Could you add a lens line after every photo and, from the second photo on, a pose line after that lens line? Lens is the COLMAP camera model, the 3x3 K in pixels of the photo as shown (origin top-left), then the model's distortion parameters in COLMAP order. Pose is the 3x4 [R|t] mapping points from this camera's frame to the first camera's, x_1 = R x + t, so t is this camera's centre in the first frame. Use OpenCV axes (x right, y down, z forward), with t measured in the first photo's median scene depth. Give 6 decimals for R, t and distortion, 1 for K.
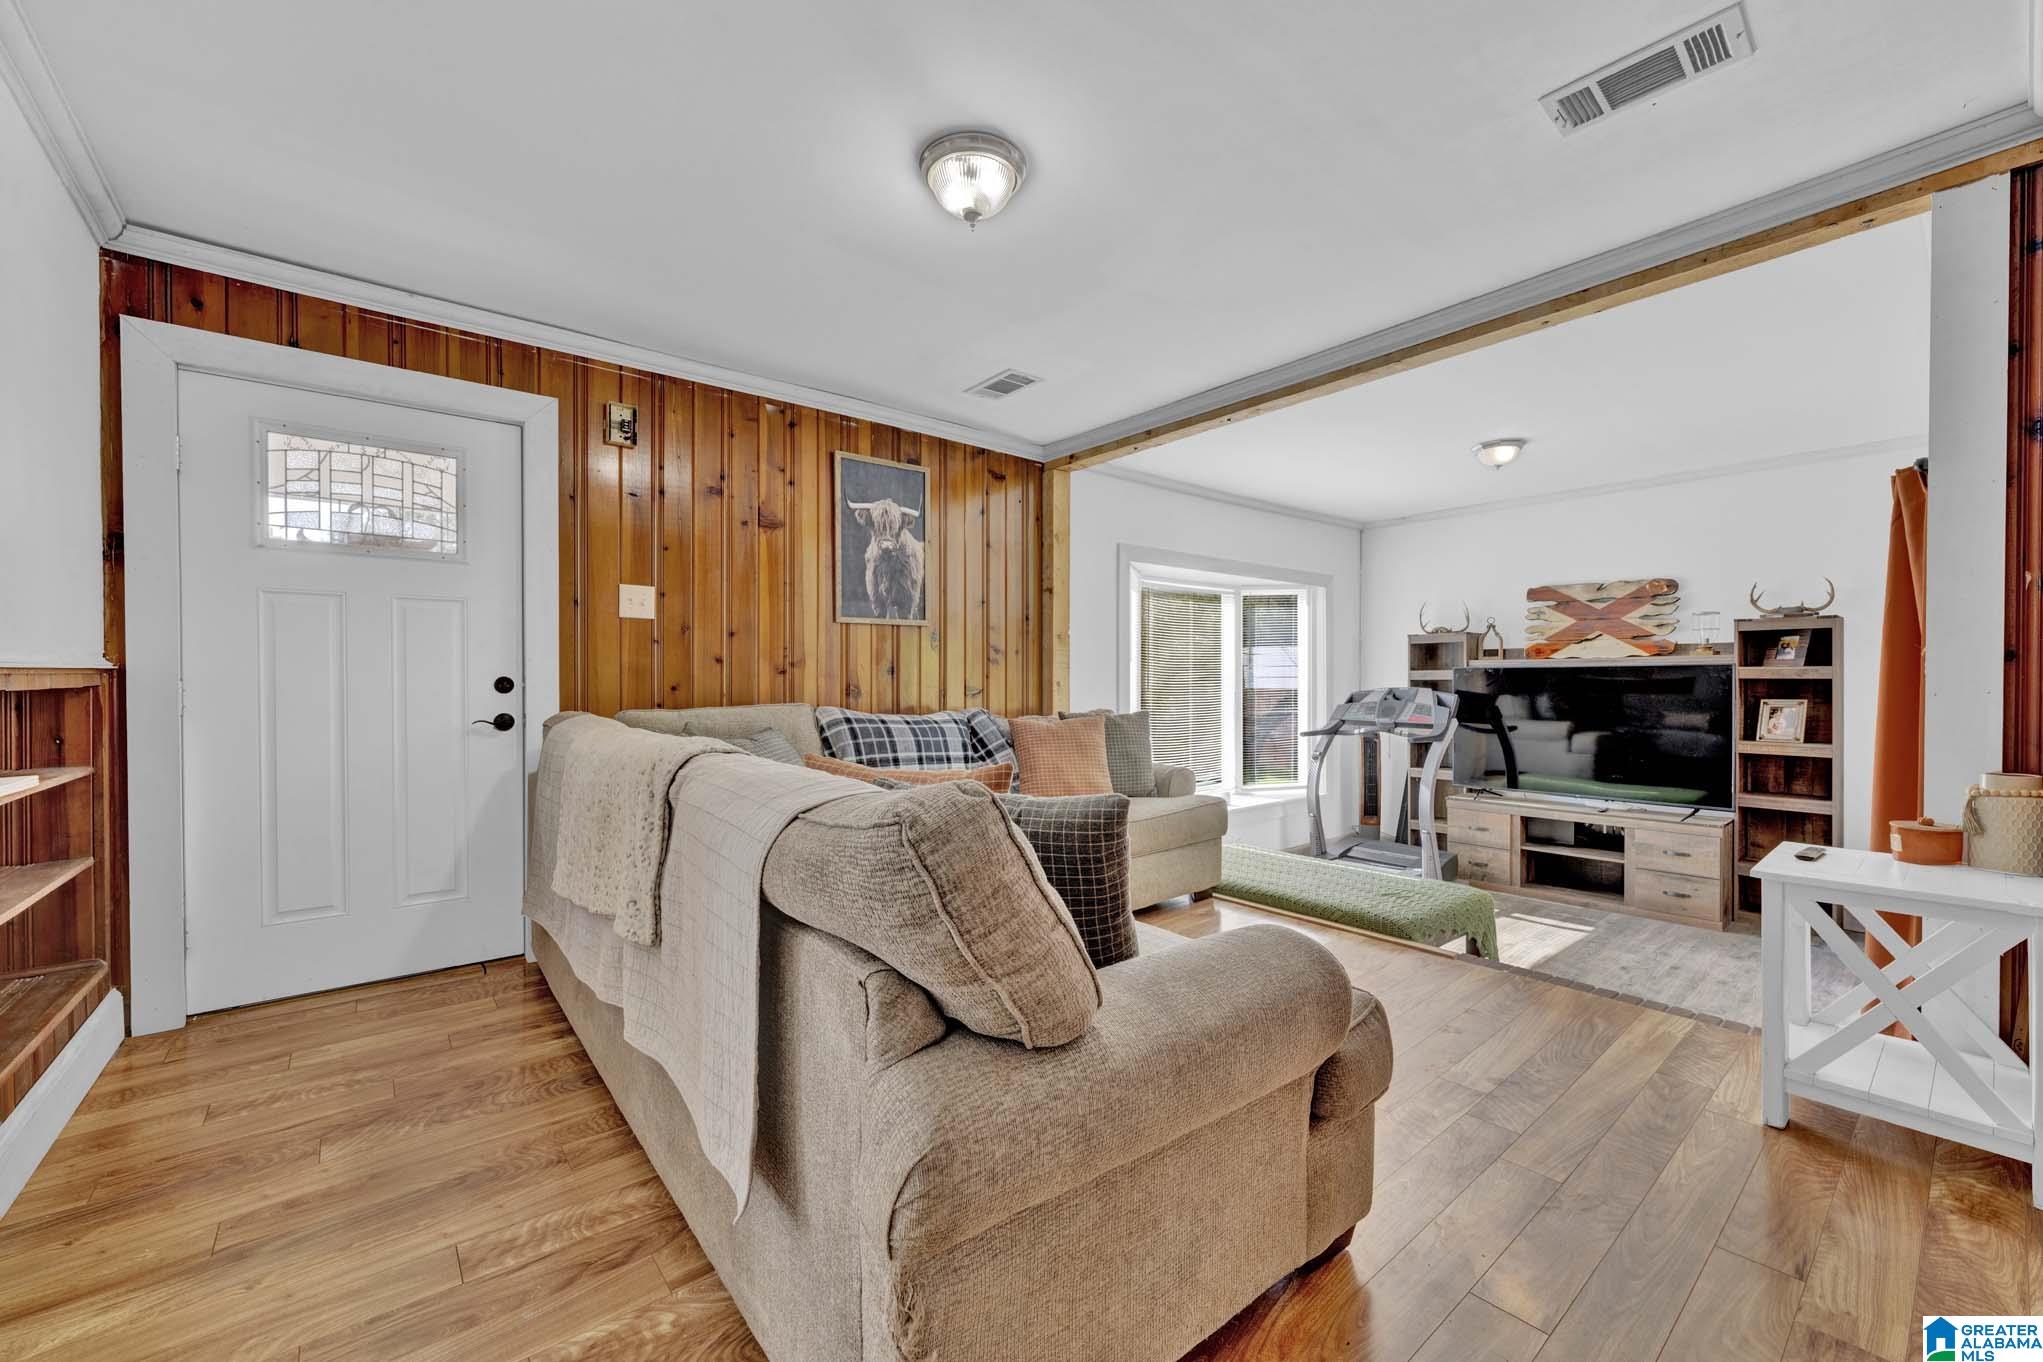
lens RADIAL K [[807.1, 0, 1021.5], [0, 807.1, 681.0], [0, 0, 1]] dist [0.000538, -0.000042]
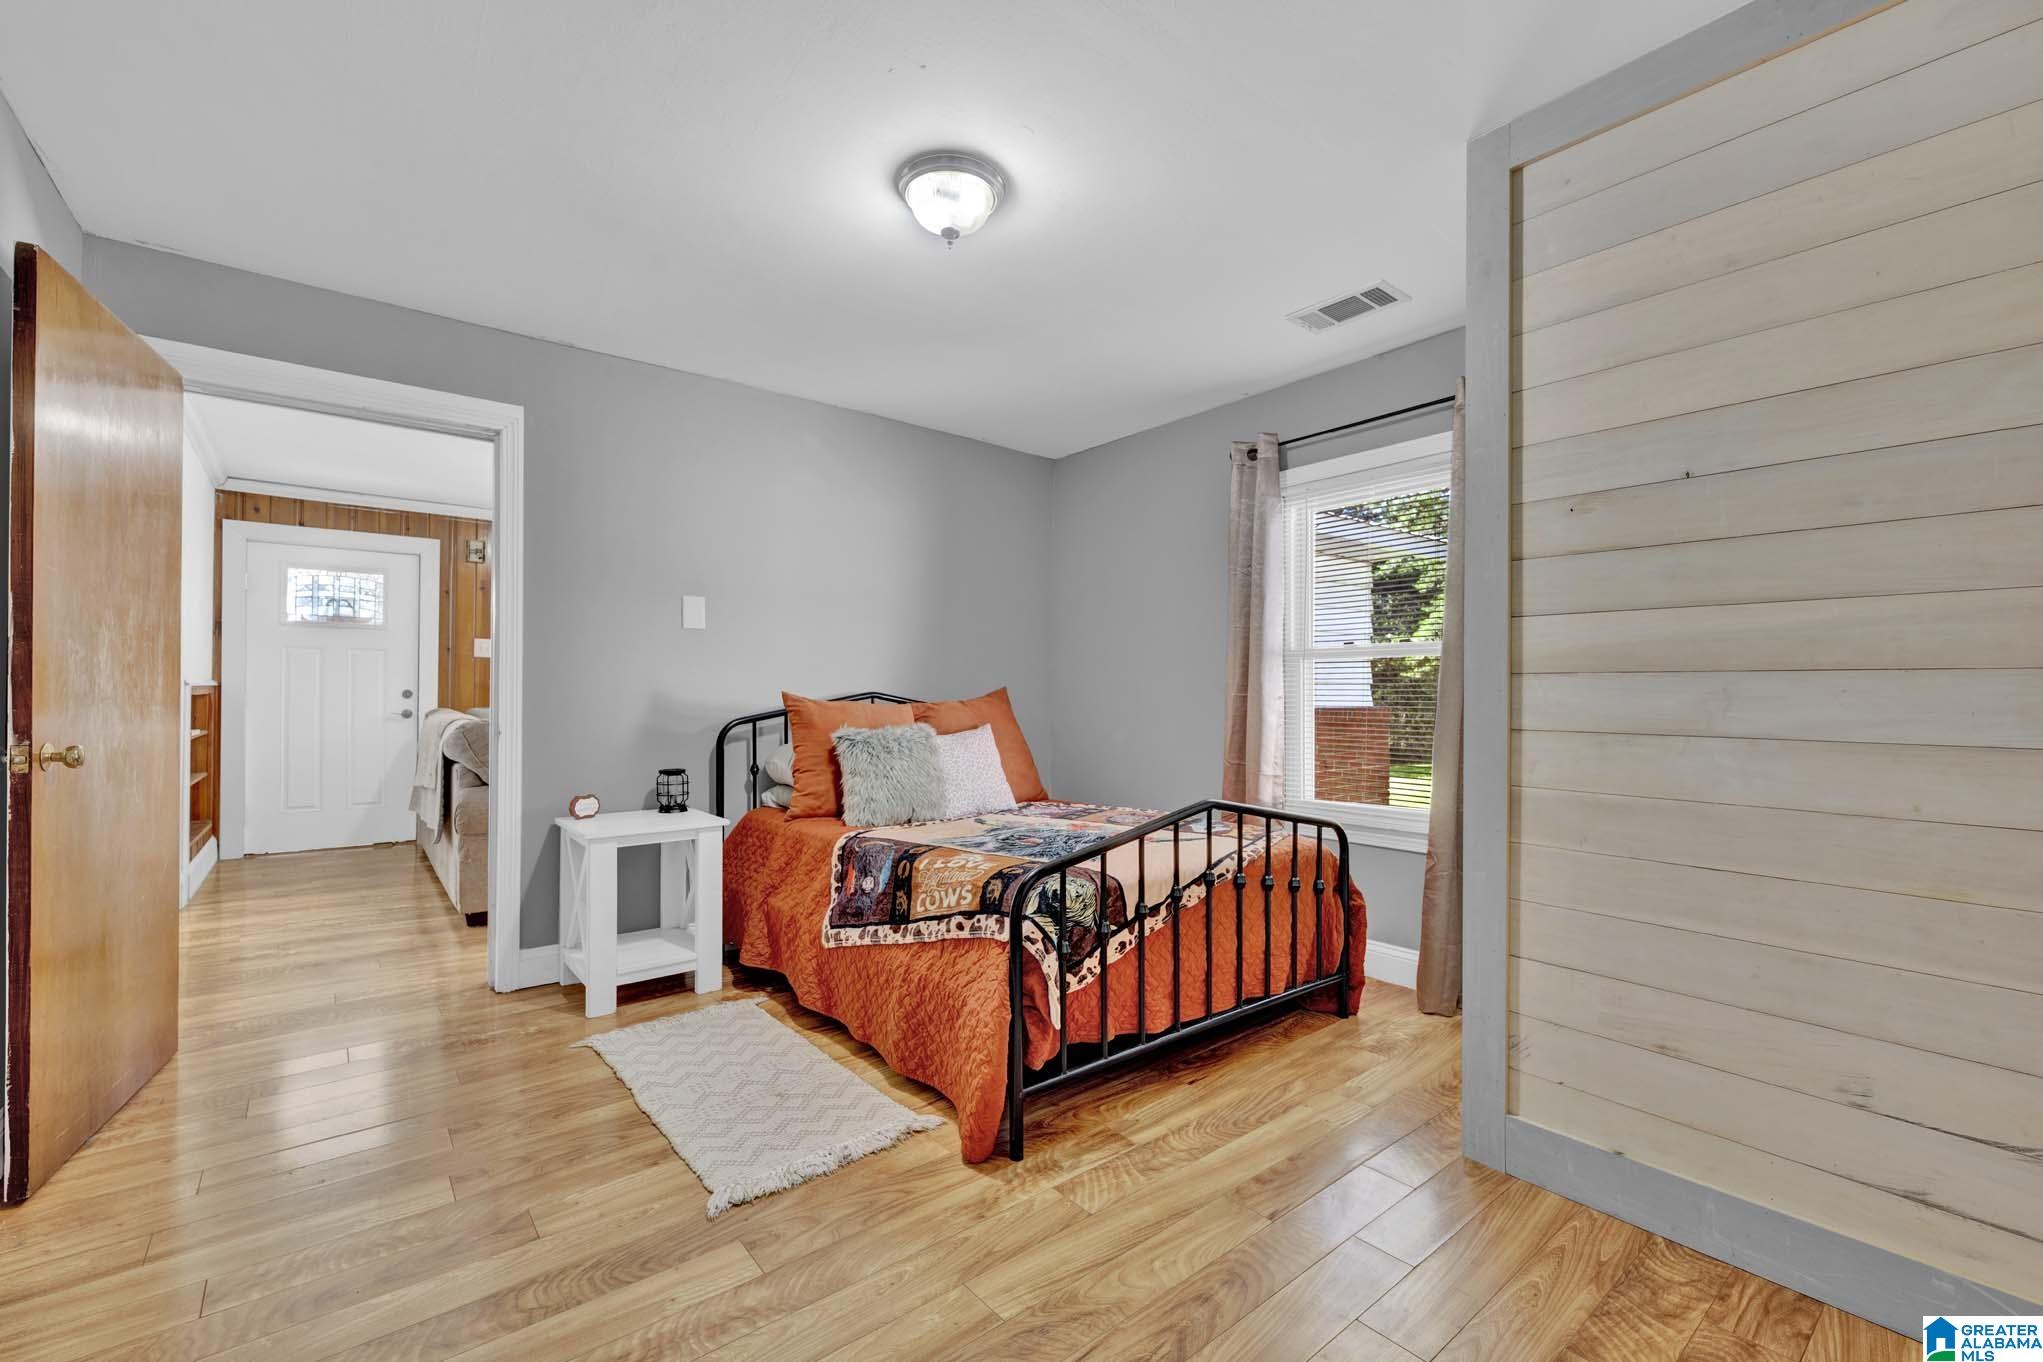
lens RADIAL K [[858.7, 0, 1021.5], [0, 858.7, 681.0], [0, 0, 1]] dist [-0.000449, -0.000021]
pose [[0.999832, 0.003232, -0.018070, 0.847817], [-0.003599, 0.999786, -0.020356, 0.009959], [0.018000, 0.020417, 0.999629, -0.998367]]
